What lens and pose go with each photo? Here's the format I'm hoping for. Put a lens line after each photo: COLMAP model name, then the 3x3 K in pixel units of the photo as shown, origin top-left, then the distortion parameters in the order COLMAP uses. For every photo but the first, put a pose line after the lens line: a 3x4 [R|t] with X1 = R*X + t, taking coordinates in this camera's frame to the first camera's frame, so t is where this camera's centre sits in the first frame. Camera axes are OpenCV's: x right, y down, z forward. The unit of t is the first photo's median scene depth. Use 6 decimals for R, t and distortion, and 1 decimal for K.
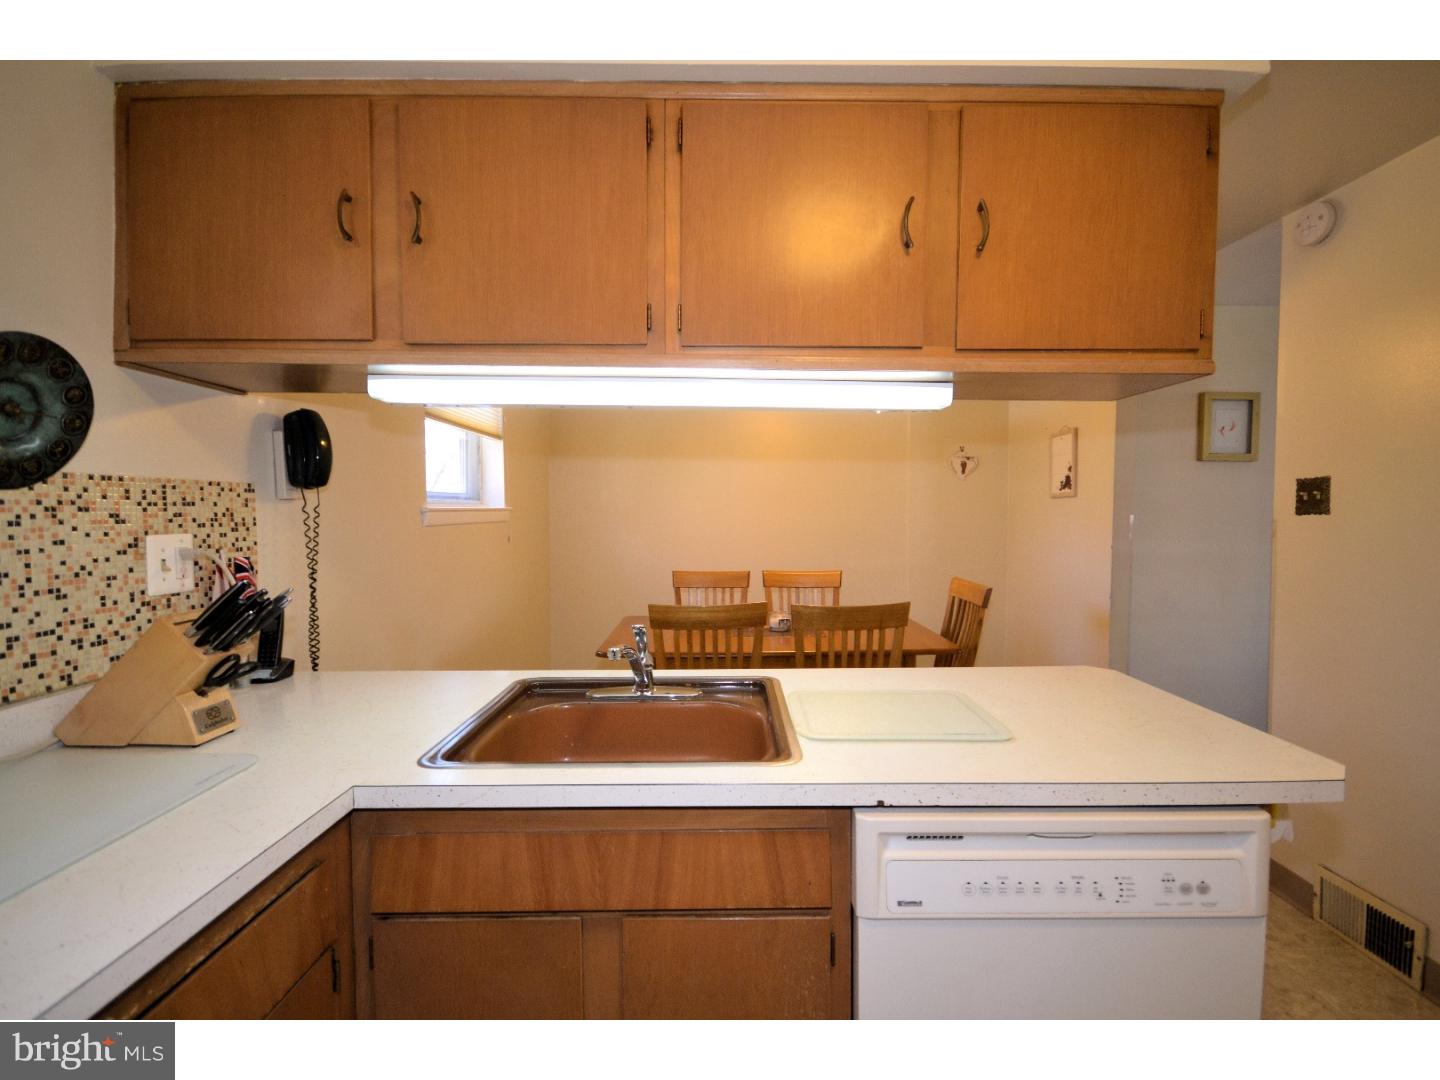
lens RADIAL K [[636.9, 0, 722.8], [0, 636.9, 534.8], [0, 0, 1]] dist [0.004223, 0.000014]
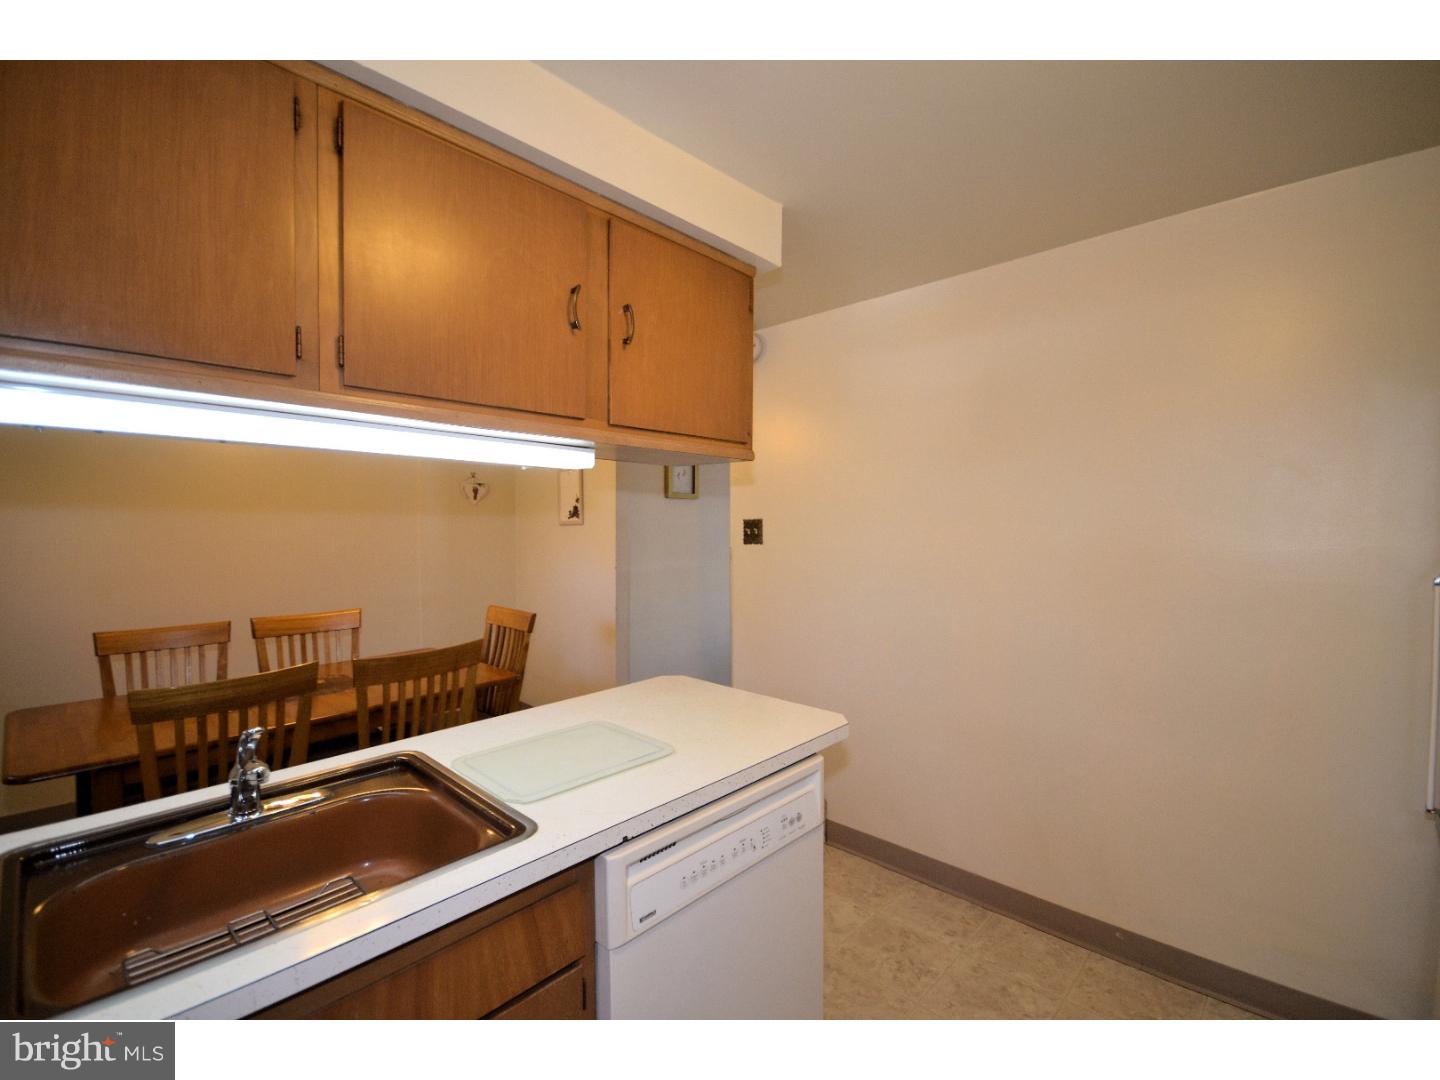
lens RADIAL K [[636.9, 0, 716.7], [0, 636.9, 537.7], [0, 0, 1]] dist [0.004223, 0.000014]
pose [[0.690929, -0.020173, 0.722641, -0.336498], [0.030409, 0.999537, -0.001172, -0.079144], [-0.722283, 0.022785, 0.691222, 0.069804]]
